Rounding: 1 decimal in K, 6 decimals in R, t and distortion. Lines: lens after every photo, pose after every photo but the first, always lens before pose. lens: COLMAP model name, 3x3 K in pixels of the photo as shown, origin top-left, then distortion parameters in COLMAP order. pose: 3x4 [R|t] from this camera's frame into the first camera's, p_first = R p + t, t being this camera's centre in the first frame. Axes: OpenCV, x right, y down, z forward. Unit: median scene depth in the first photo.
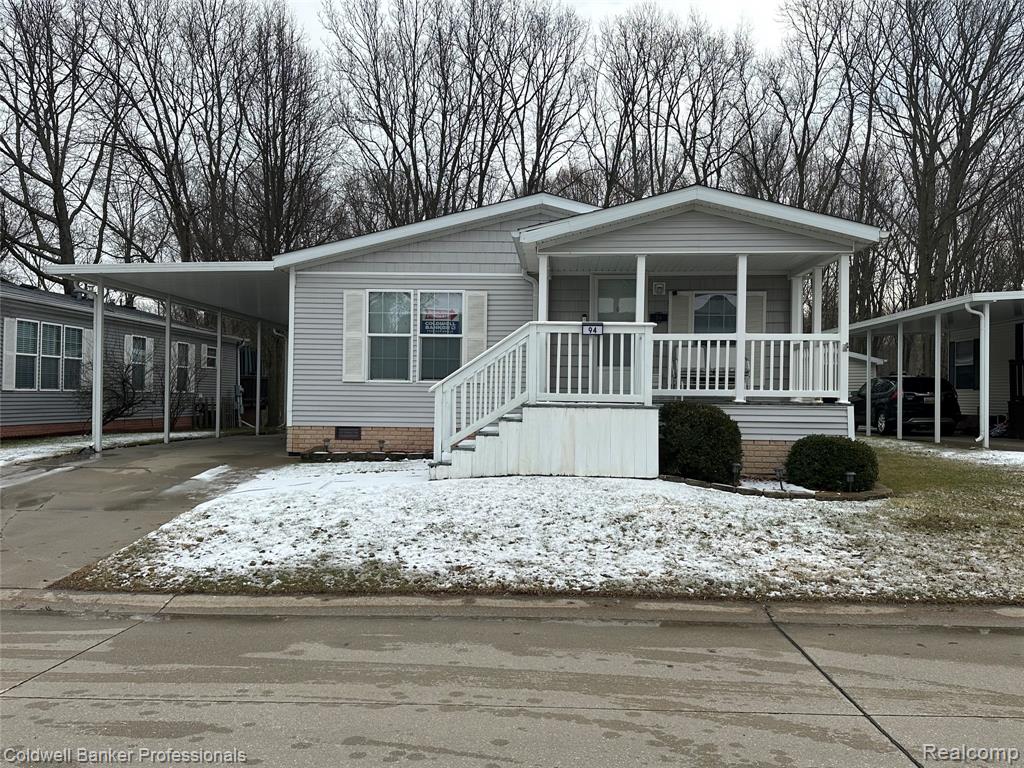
lens RADIAL K [[833.9, 0, 506.1], [0, 833.9, 384.8], [0, 0, 1]] dist [0.091061, -0.002461]
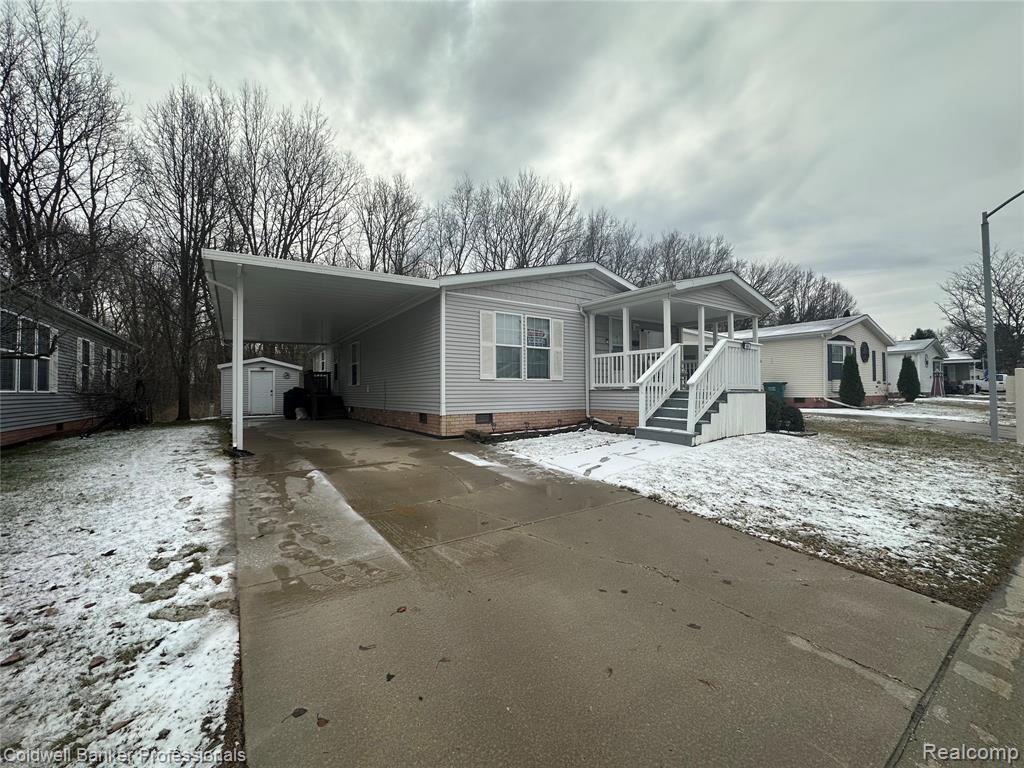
lens RADIAL K [[408.1, 0, 520.1], [0, 408.1, 384.6], [0, 0, 1]] dist [-0.003214, 0.000597]
pose [[0.784910, -0.010577, 0.619520, -0.551907], [0.008261, 0.999944, 0.006605, 0.000442], [-0.619555, -0.000067, 0.784953, 0.466173]]
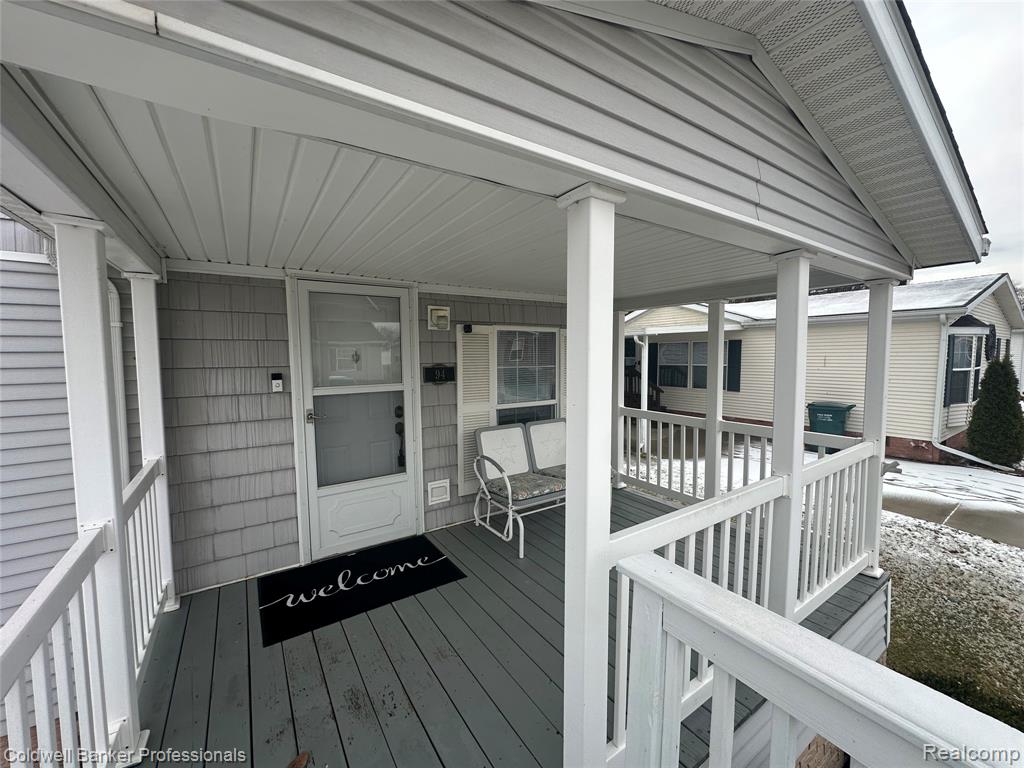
lens RADIAL K [[408.1, 0, 516.5], [0, 408.1, 386.0], [0, 0, 1]] dist [-0.003214, 0.000597]
pose [[0.796994, -0.065244, 0.600453, 0.066821], [0.009090, 0.995332, 0.096085, -0.097017], [-0.603918, -0.071121, 0.793867, 0.767393]]
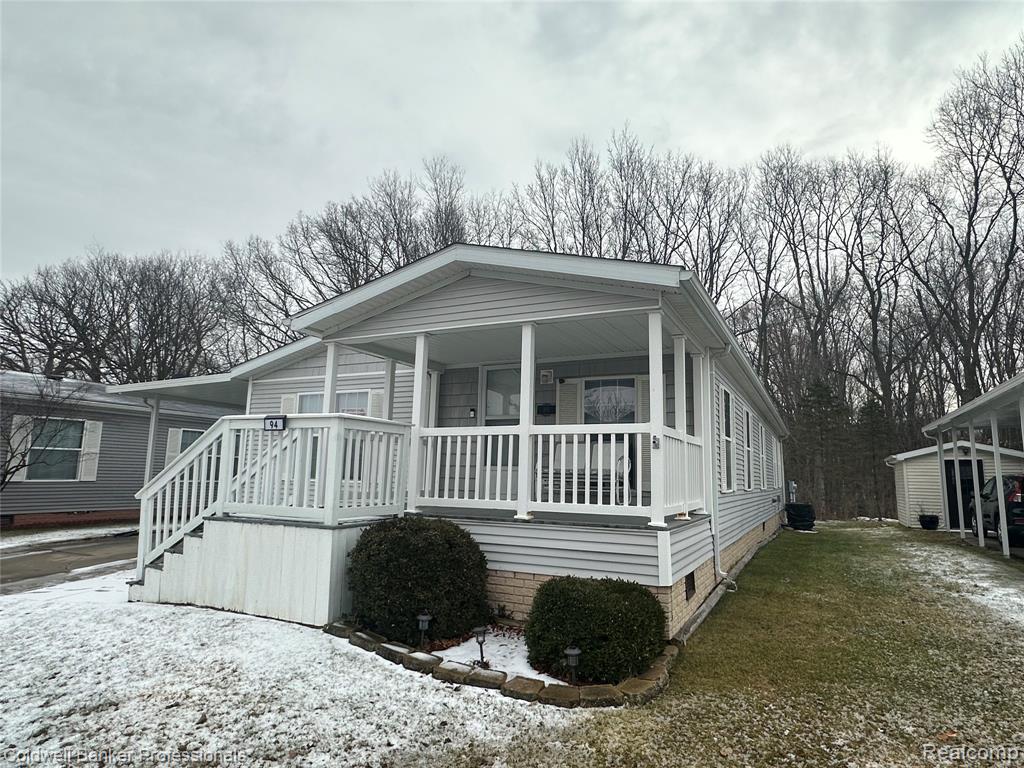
lens RADIAL K [[602.8, 0, 514.1], [0, 602.8, 384.1], [0, 0, 1]] dist [0.005764, 0.001334]
pose [[0.918723, -0.051891, -0.391478, 0.398109], [-0.004928, 0.989745, -0.142757, -0.016767], [0.394872, 0.133084, 0.909046, 0.411776]]
